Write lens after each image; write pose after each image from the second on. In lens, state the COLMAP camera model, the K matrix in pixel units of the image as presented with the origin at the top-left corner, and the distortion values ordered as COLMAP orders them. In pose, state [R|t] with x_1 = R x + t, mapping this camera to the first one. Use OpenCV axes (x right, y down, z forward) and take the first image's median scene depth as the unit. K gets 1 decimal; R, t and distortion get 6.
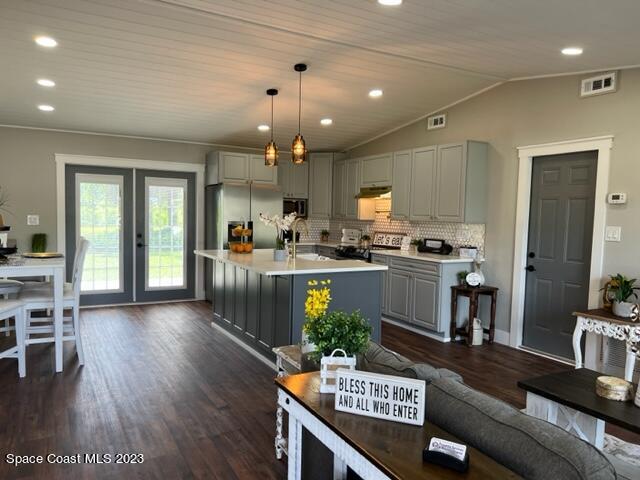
lens RADIAL K [[433.9, 0, 320.0], [0, 433.9, 240.0], [0, 0, 1]] dist [0.030877, -0.001625]
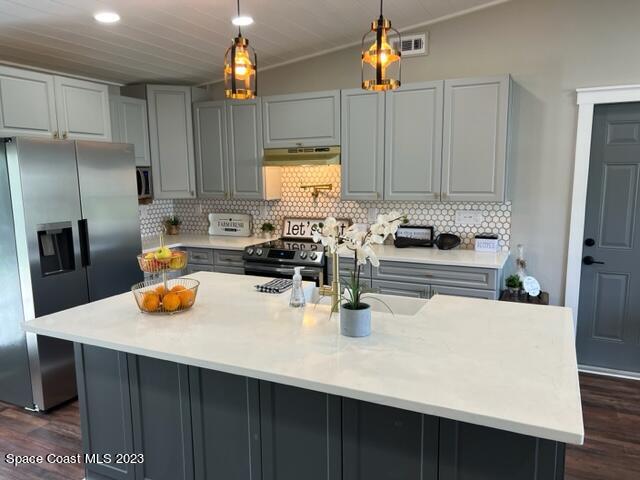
lens RADIAL K [[433.9, 0, 320.0], [0, 433.9, 240.0], [0, 0, 1]] dist [0.030877, -0.001625]
pose [[0.817264, -0.108863, 0.565887, -0.226638], [0.061633, 0.992874, 0.101994, -0.054553], [-0.572958, -0.048478, 0.818150, 0.498619]]
